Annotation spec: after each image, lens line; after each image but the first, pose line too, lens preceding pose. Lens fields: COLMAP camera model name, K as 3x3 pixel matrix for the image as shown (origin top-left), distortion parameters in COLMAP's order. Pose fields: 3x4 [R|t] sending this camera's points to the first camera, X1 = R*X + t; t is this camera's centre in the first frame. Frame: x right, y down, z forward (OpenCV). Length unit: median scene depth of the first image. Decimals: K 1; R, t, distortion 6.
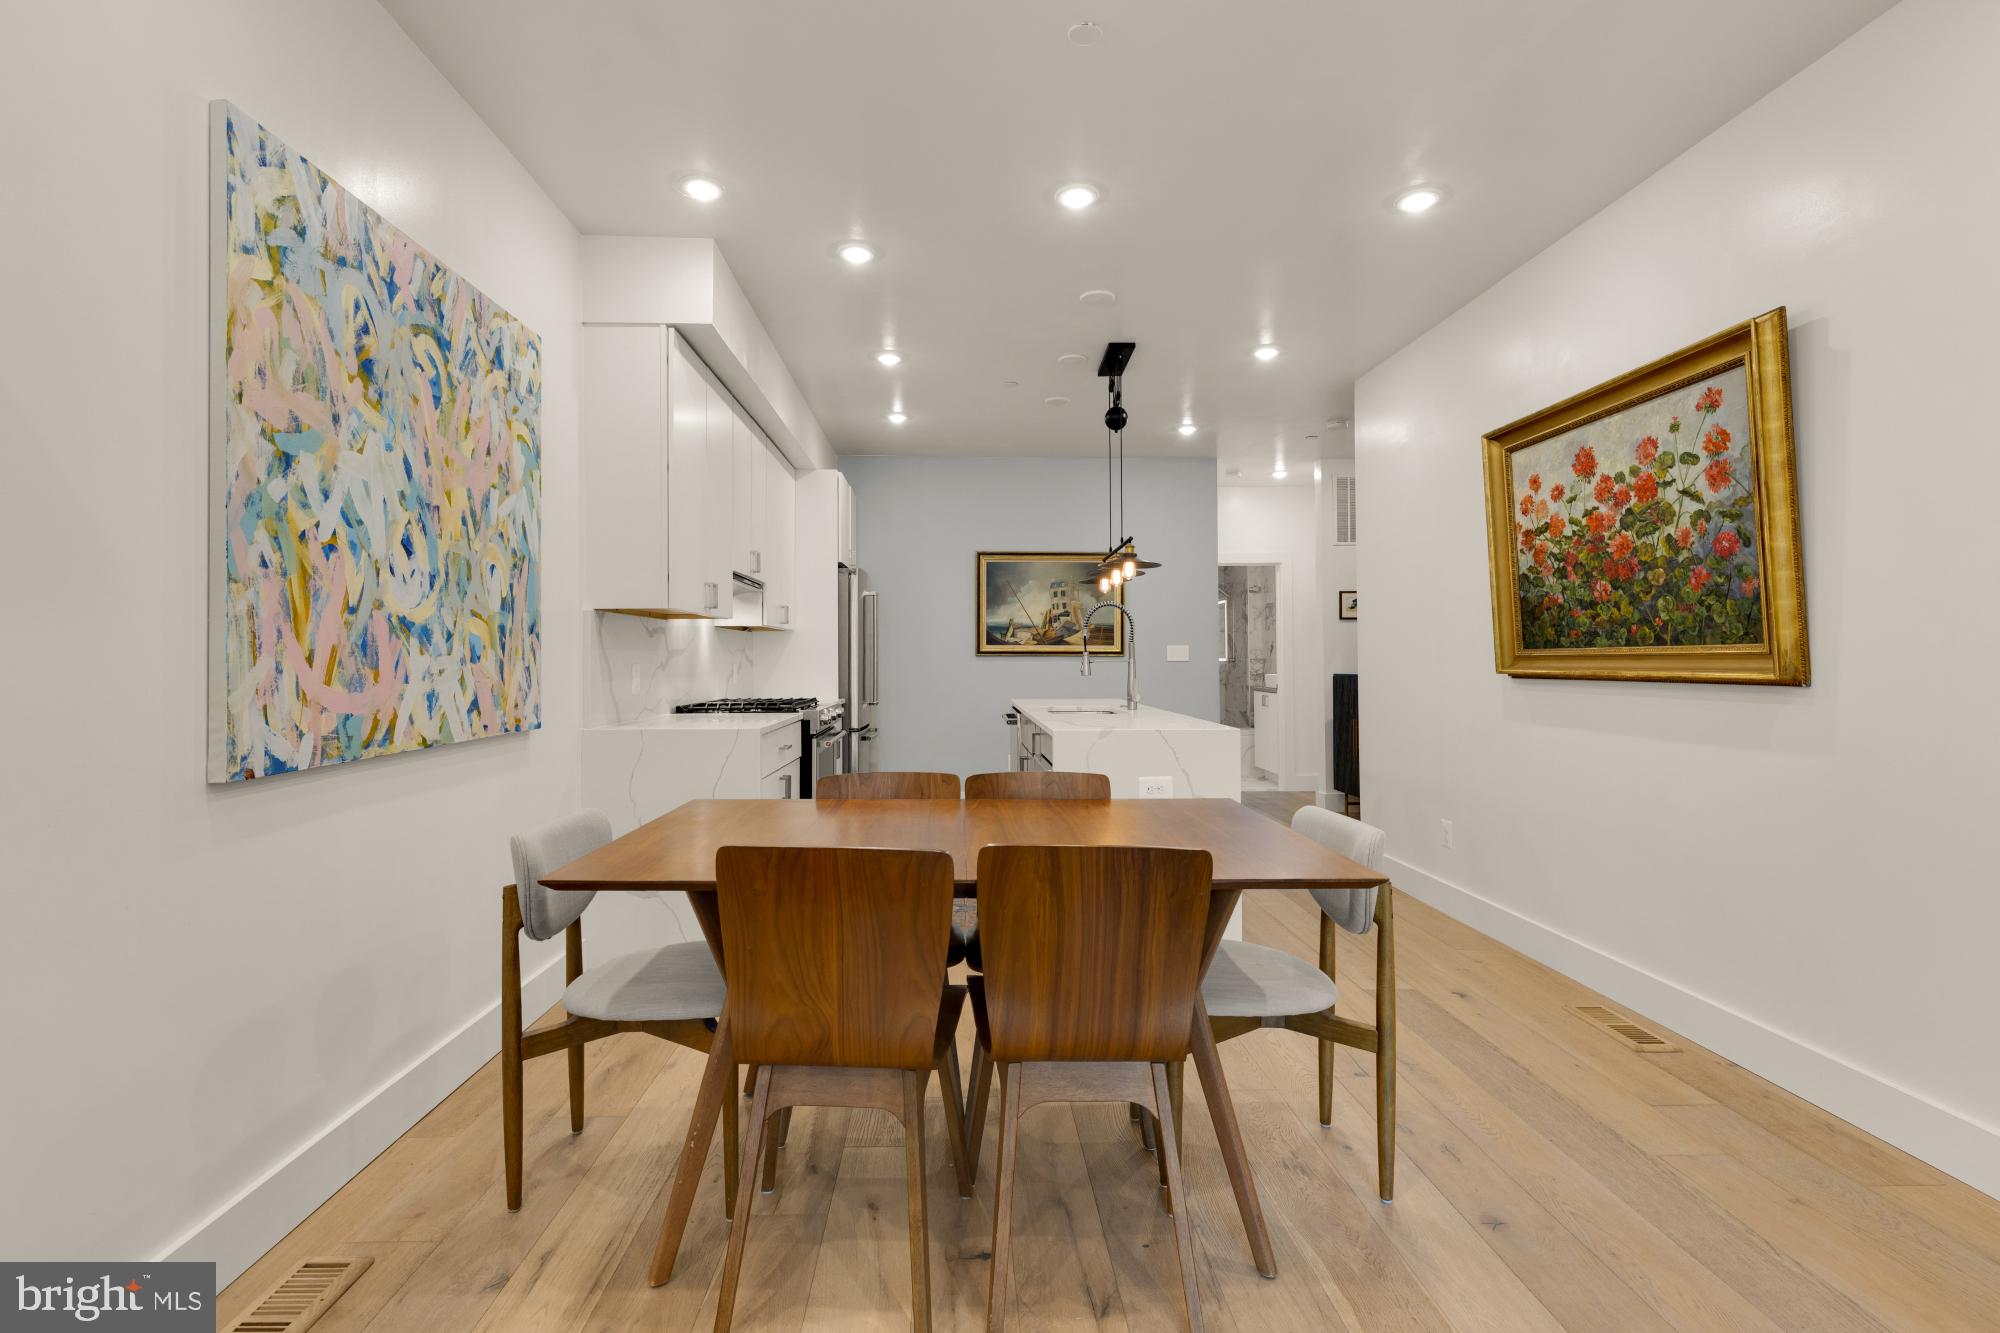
lens RADIAL K [[901.7, 0, 978.9], [0, 901.7, 645.6], [0, 0, 1]] dist [0.009055, -0.002564]
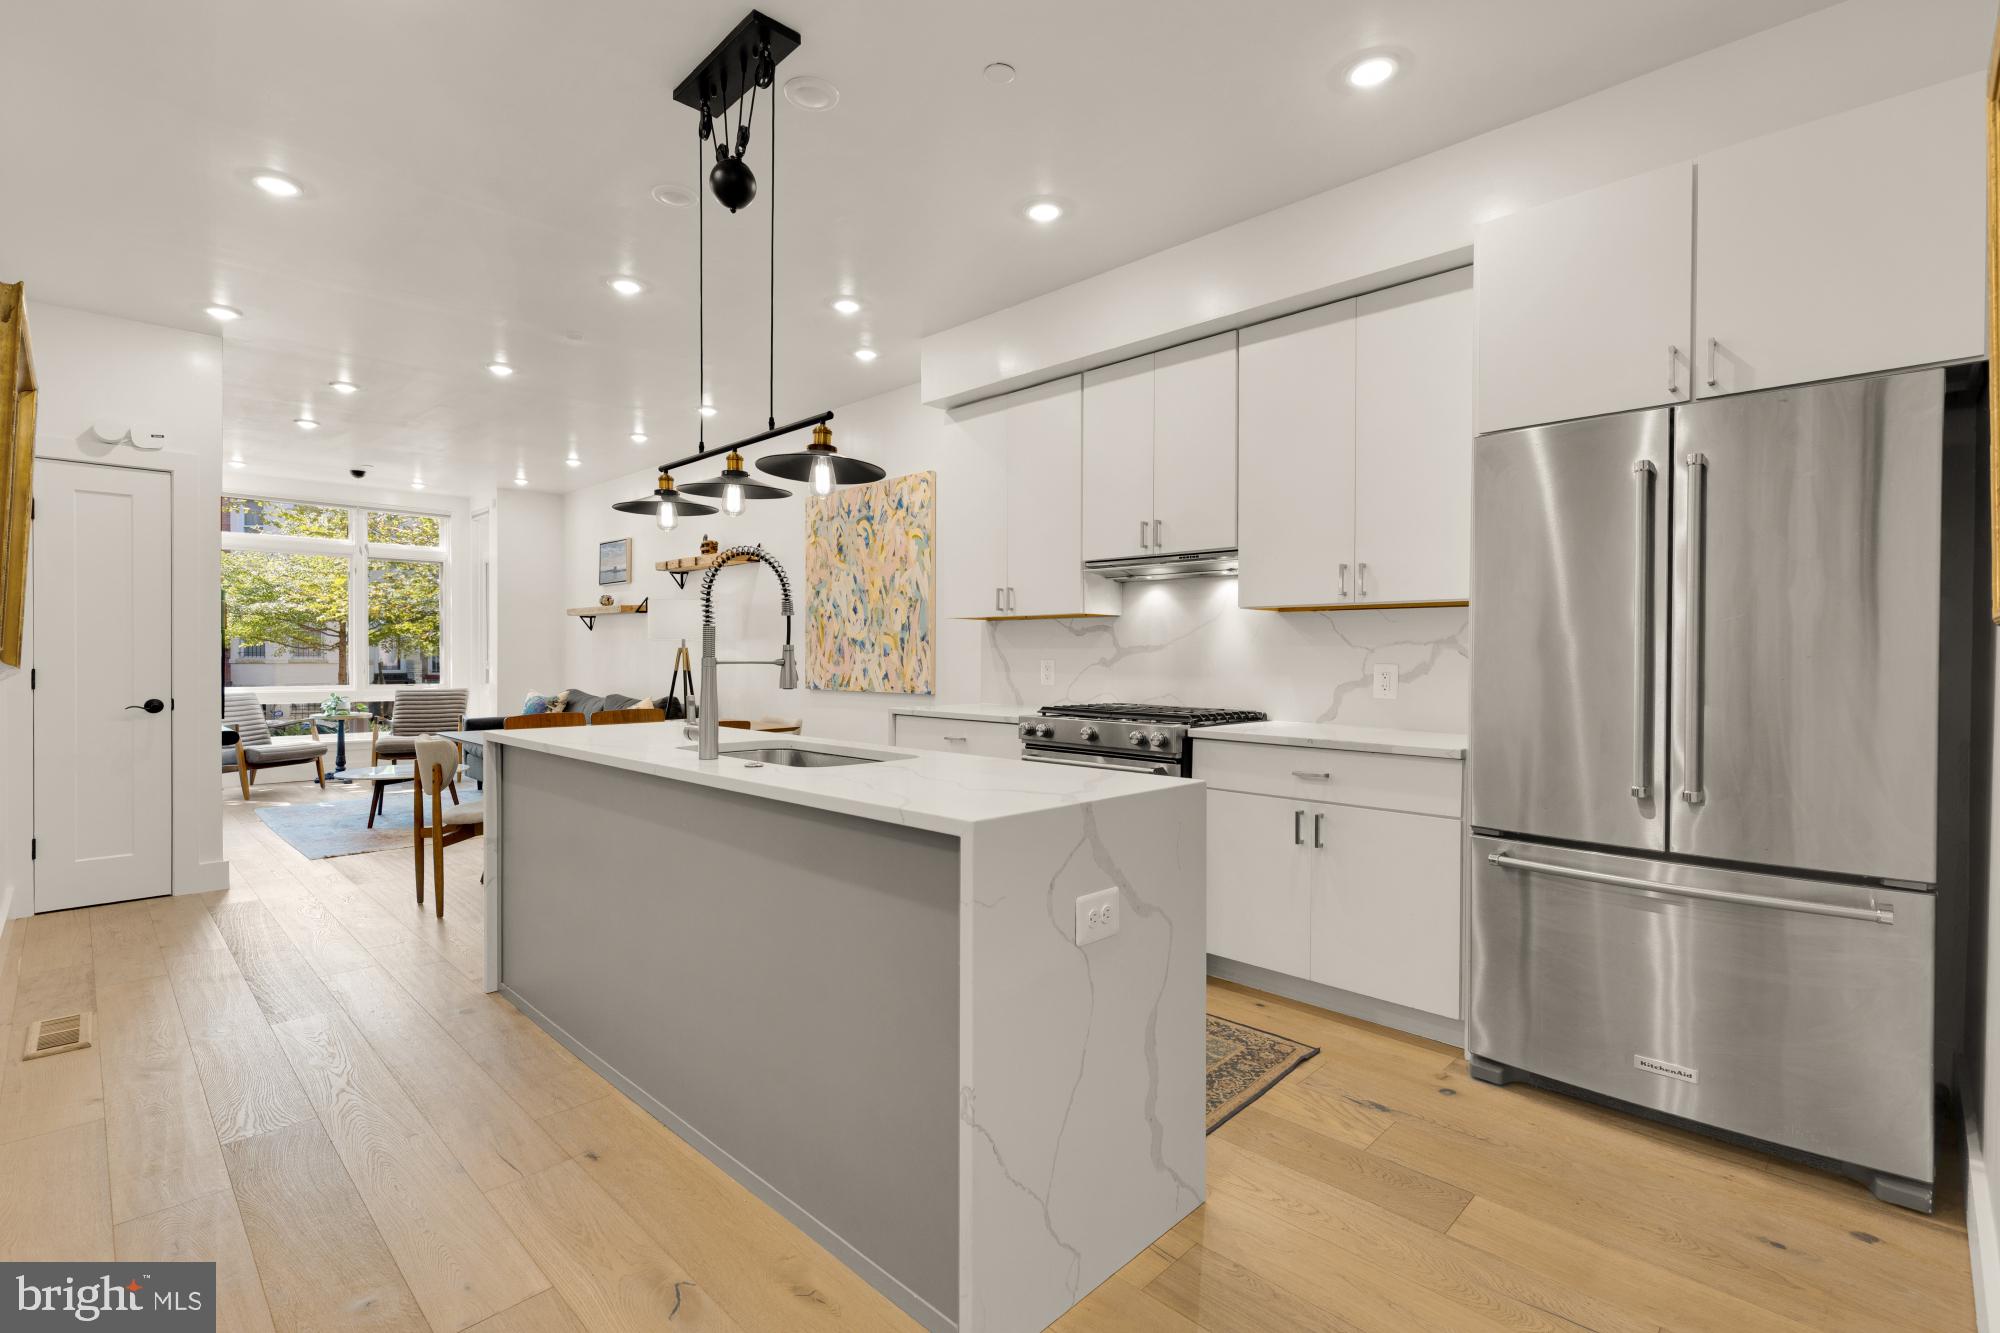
lens RADIAL K [[901.7, 0, 1015.8], [0, 901.7, 679.3], [0, 0, 1]] dist [0.009055, -0.002564]
pose [[-0.708840, 0.020323, -0.705077, 0.678905], [0.008774, 0.999762, 0.019996, 0.030150], [0.705315, 0.007988, -0.708849, 2.521526]]
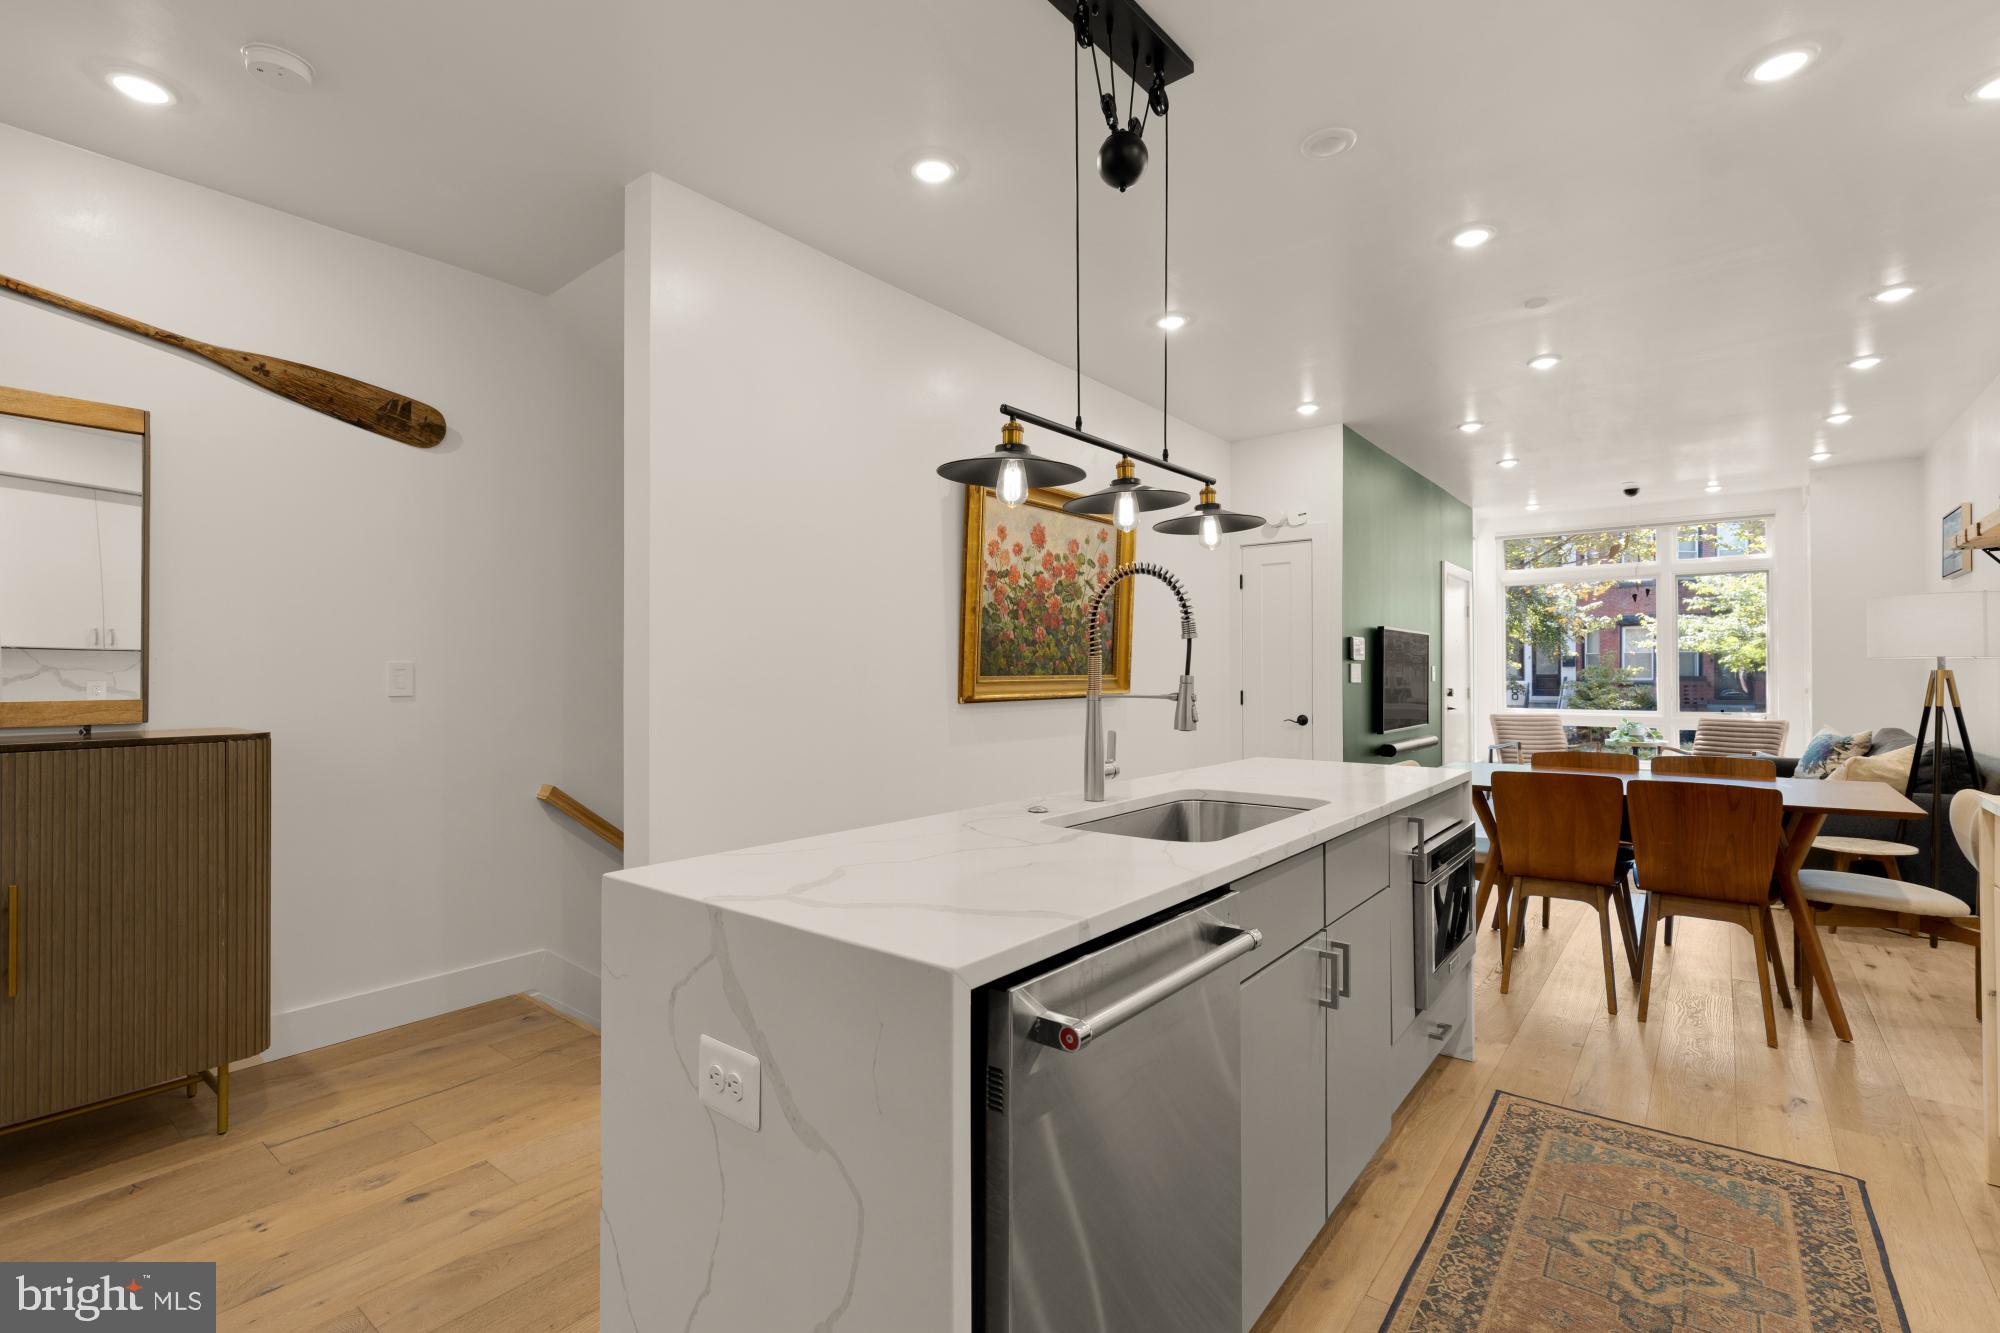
lens RADIAL K [[901.7, 0, 997.1], [0, 901.7, 665.5], [0, 0, 1]] dist [0.009055, -0.002564]
pose [[-0.764620, 0.011277, 0.644383, -0.152507], [-0.004743, 0.999721, -0.023123, 0.021208], [-0.644464, -0.020737, -0.764354, 2.371622]]
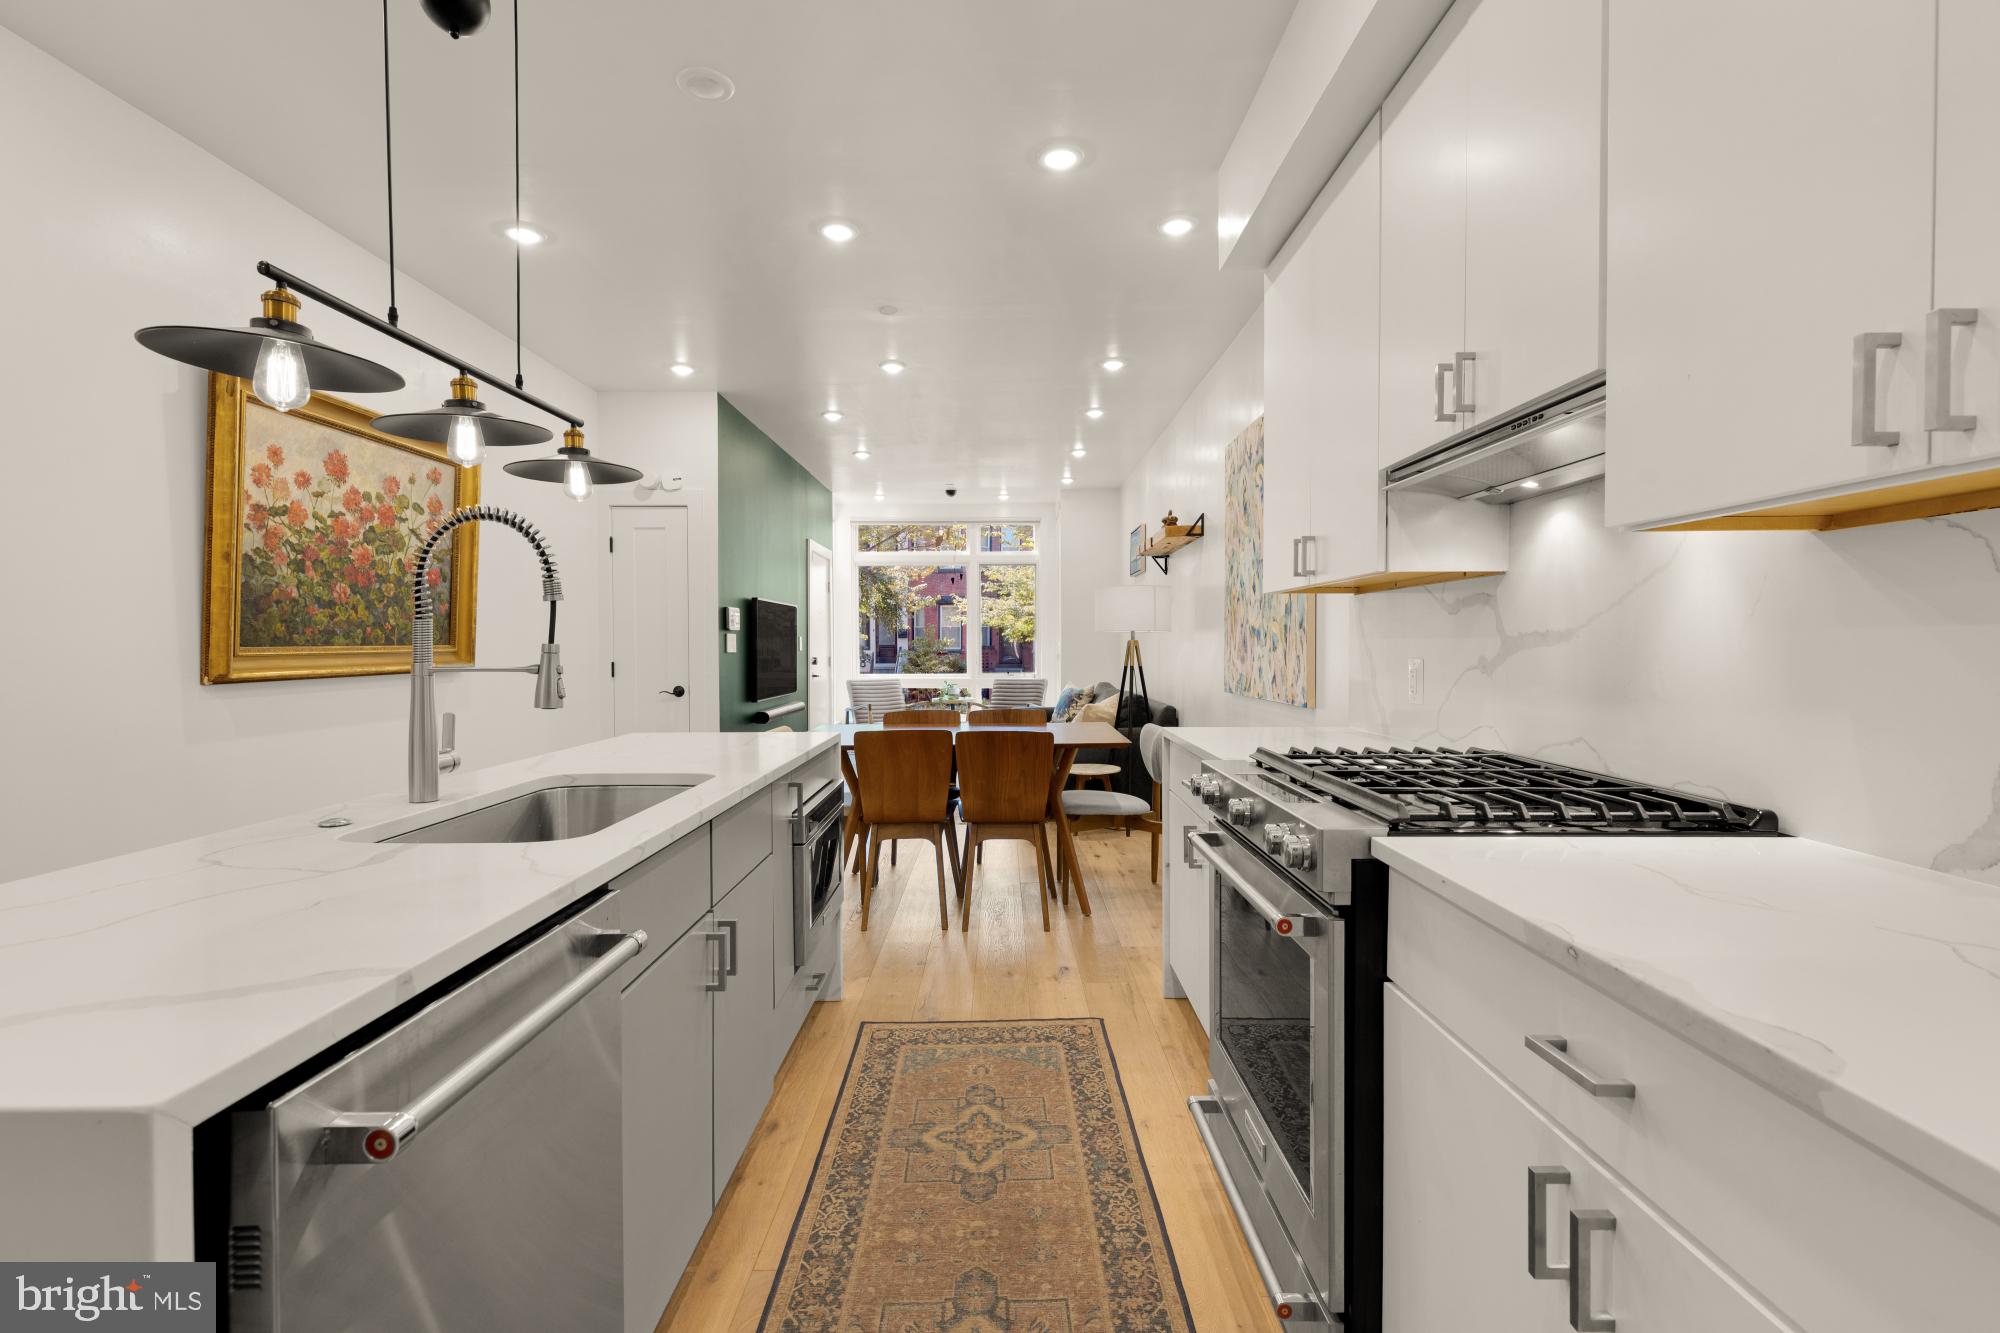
lens RADIAL K [[901.7, 0, 1001.4], [0, 901.7, 660.2], [0, 0, 1]] dist [0.009055, -0.002564]
pose [[-0.999616, 0.007132, 0.026771, -0.127986], [0.007243, 0.999966, 0.004030, 0.022689], [-0.026741, 0.004223, -0.999633, 2.331273]]
